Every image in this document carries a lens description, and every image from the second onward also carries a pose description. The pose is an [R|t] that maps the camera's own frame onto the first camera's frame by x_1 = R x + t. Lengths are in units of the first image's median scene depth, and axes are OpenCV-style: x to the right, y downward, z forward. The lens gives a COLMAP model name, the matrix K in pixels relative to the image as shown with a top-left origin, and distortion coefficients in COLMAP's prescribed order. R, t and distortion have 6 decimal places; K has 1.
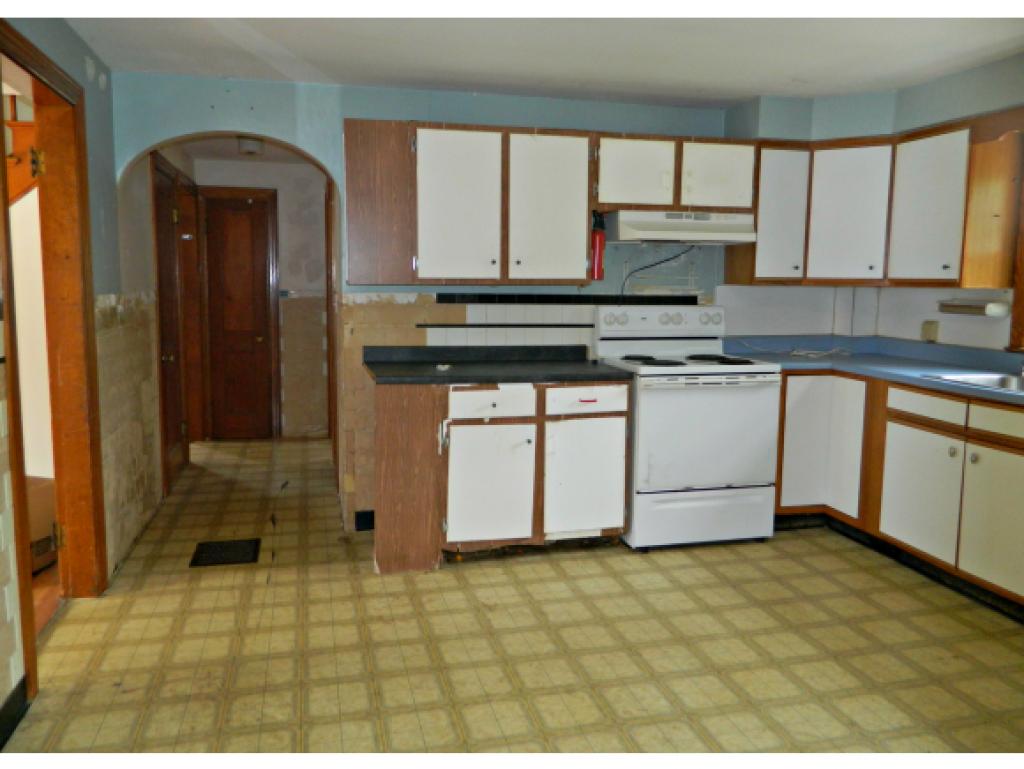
lens RADIAL K [[800.9, 0, 513.4], [0, 800.9, 383.7], [0, 0, 1]] dist [-0.009948, -0.004232]
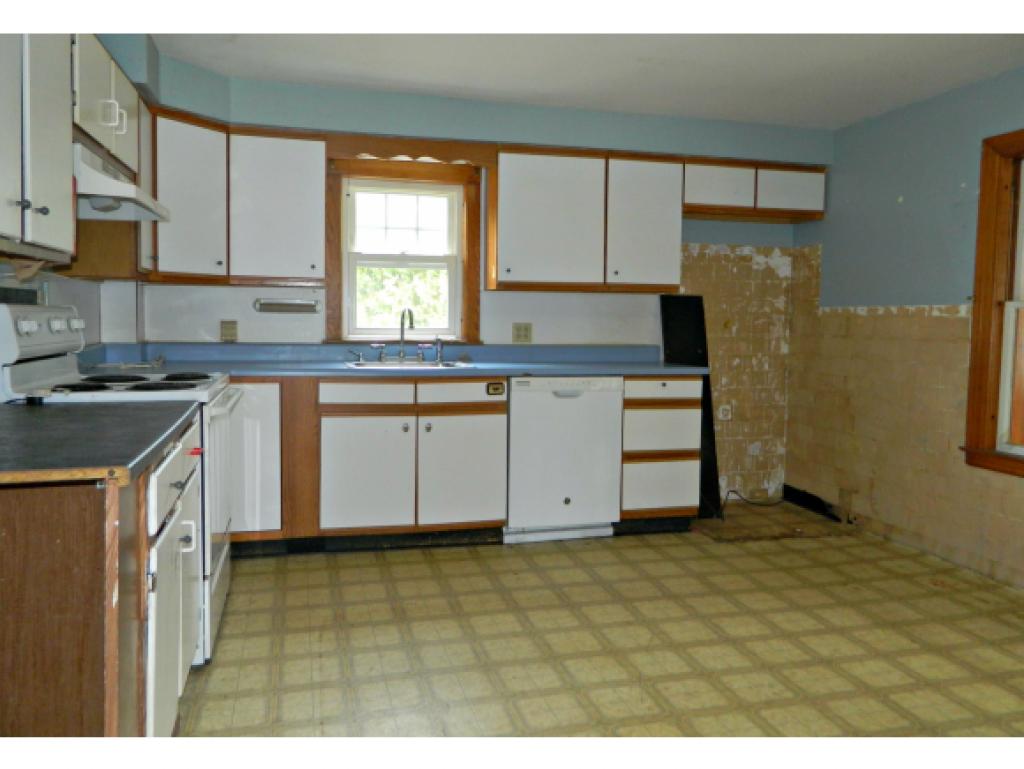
lens RADIAL K [[800.9, 0, 514.0], [0, 800.9, 382.6], [0, 0, 1]] dist [-0.009948, -0.004232]
pose [[-0.005211, -0.111555, 0.993745, -0.600282], [0.124704, 0.985928, 0.111332, -0.089692], [-0.992180, 0.124504, 0.008774, 0.830537]]
